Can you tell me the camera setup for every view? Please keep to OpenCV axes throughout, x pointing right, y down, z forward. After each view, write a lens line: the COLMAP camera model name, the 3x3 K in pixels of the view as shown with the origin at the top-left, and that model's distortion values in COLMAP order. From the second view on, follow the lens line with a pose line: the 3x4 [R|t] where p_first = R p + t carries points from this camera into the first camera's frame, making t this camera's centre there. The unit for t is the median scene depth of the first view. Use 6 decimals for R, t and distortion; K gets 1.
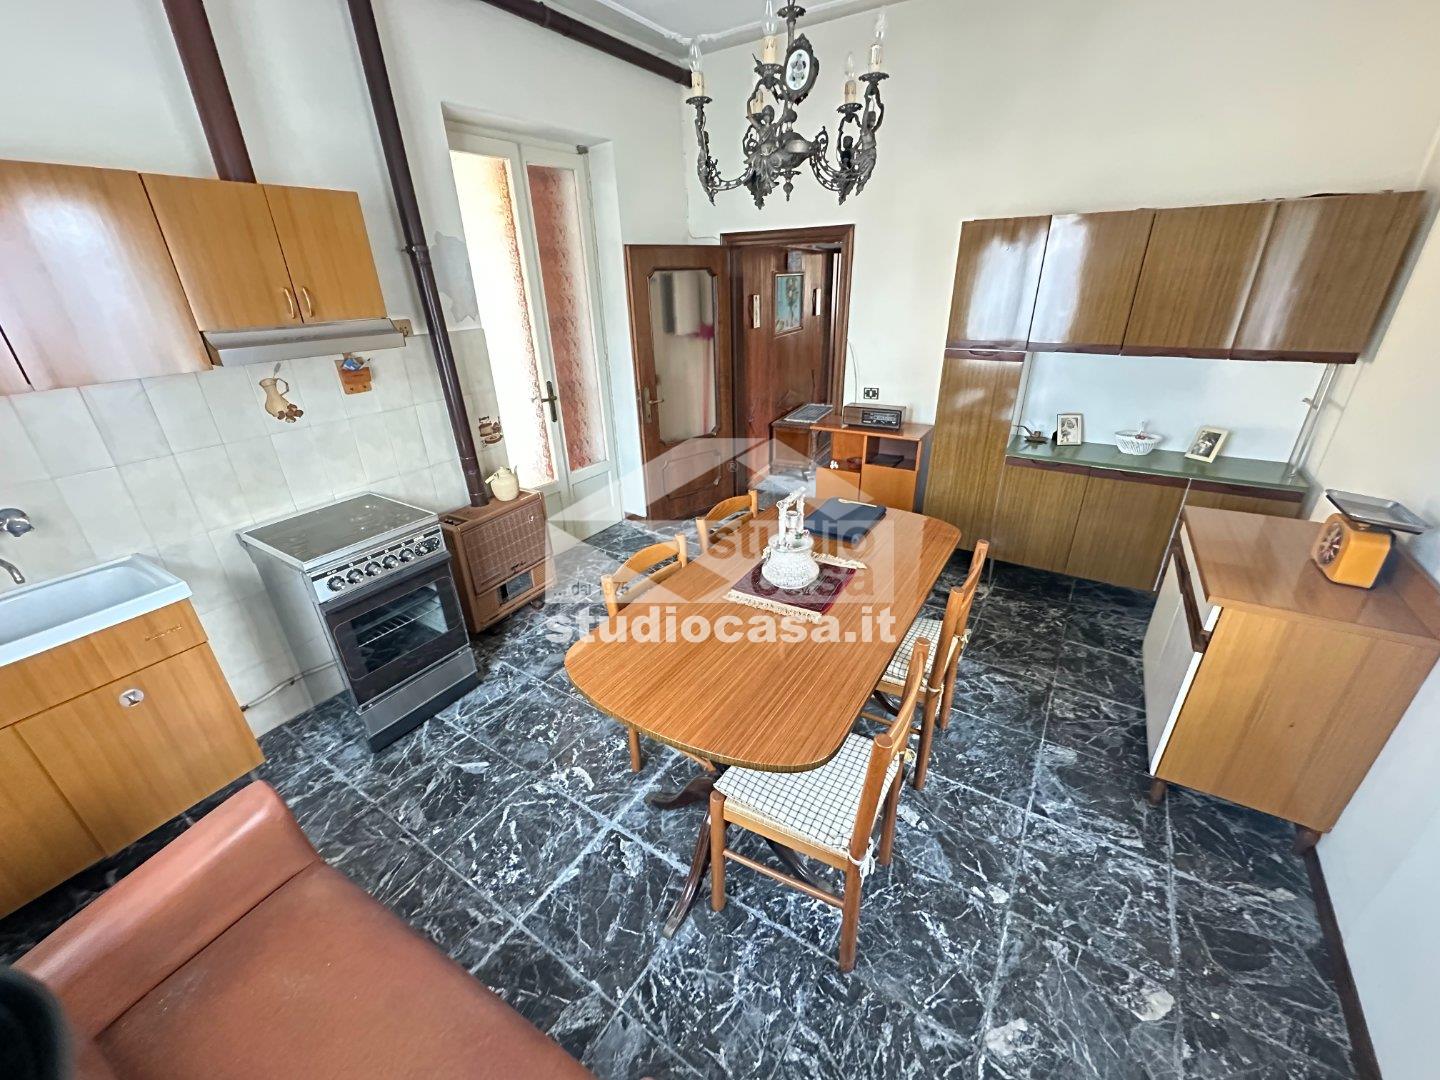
lens RADIAL K [[571.6, 0, 718.6], [0, 571.6, 536.9], [0, 0, 1]] dist [-0.003379, -0.000249]
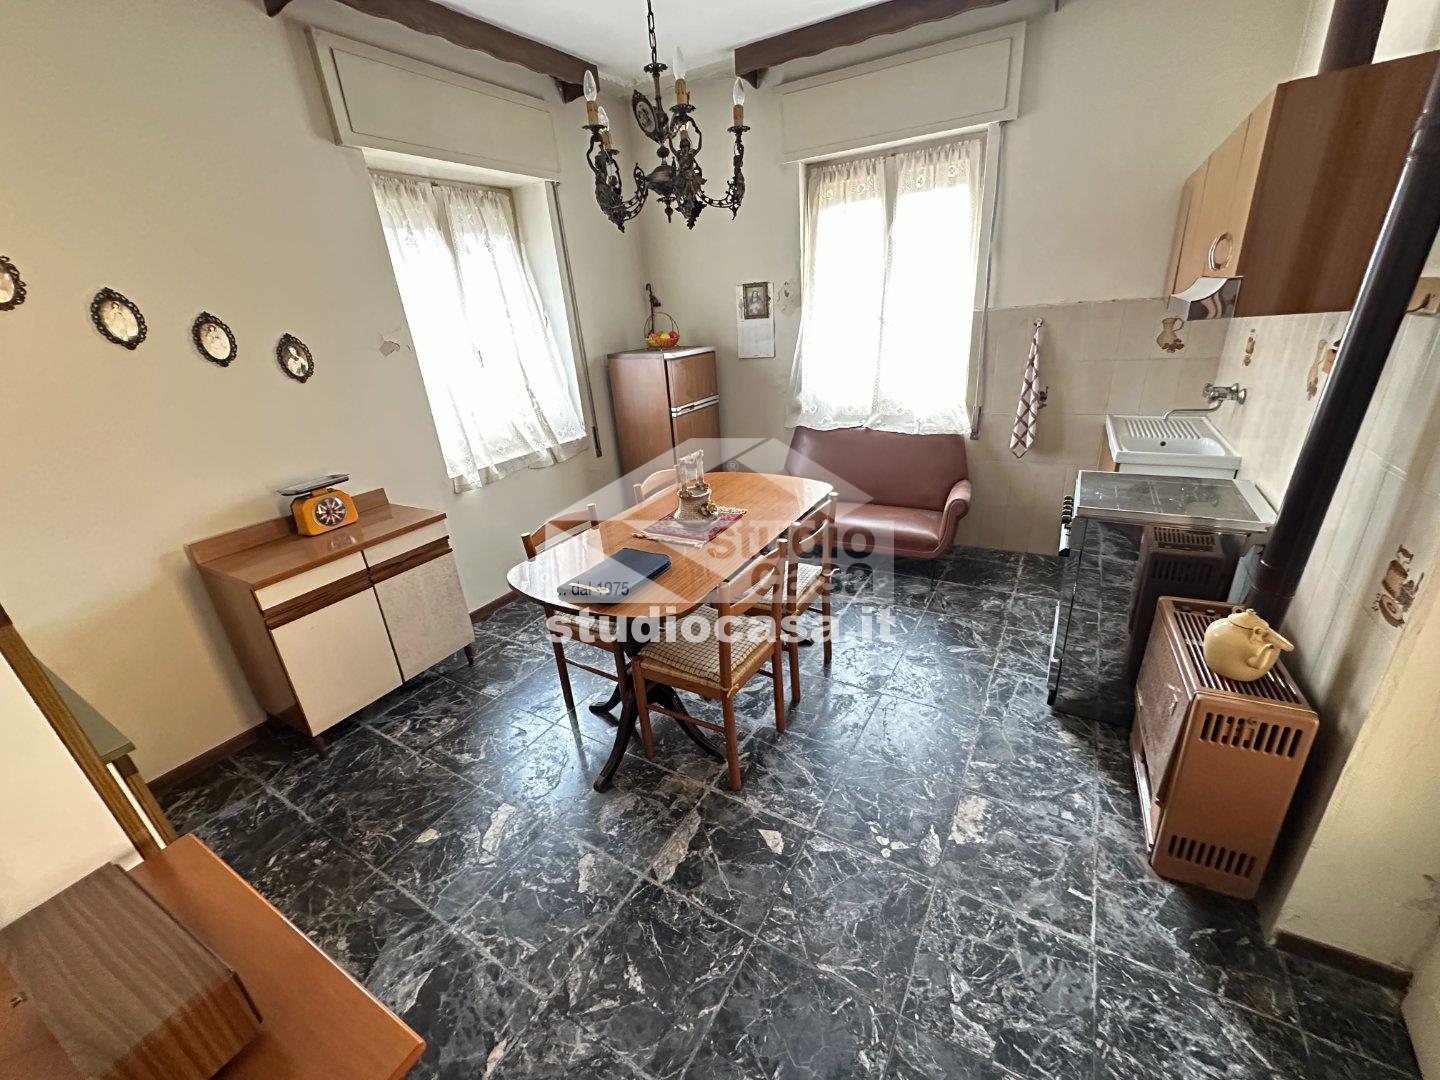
lens RADIAL K [[571.6, 0, 720.9], [0, 571.6, 540.0], [0, 0, 1]] dist [-0.003379, -0.000249]
pose [[-0.993817, 0.110989, 0.003086, 0.070911], [0.078163, 0.679607, 0.729400, -0.806758], [0.078858, 0.725131, -0.684080, 1.858893]]
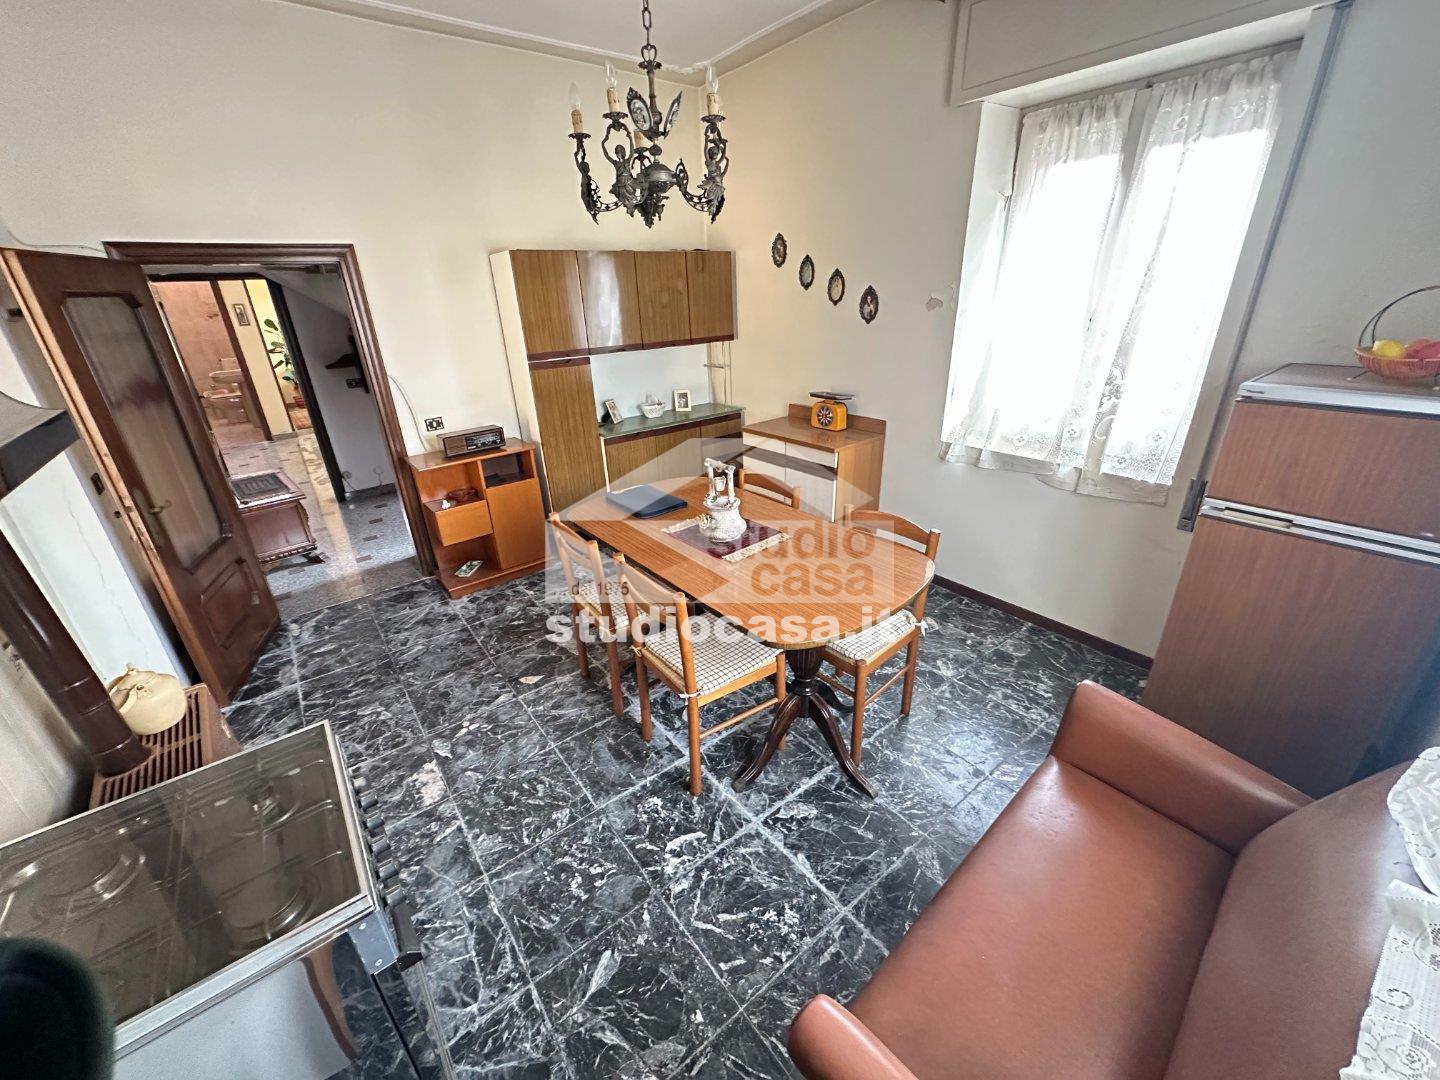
lens RADIAL K [[571.6, 0, 717.0], [0, 571.6, 543.4], [0, 0, 1]] dist [-0.003379, -0.000249]
pose [[0.325749, -0.370293, 0.869926, -0.899240], [0.418656, 0.881482, 0.218443, -0.170612], [-0.847712, 0.293042, 0.442167, 0.478477]]
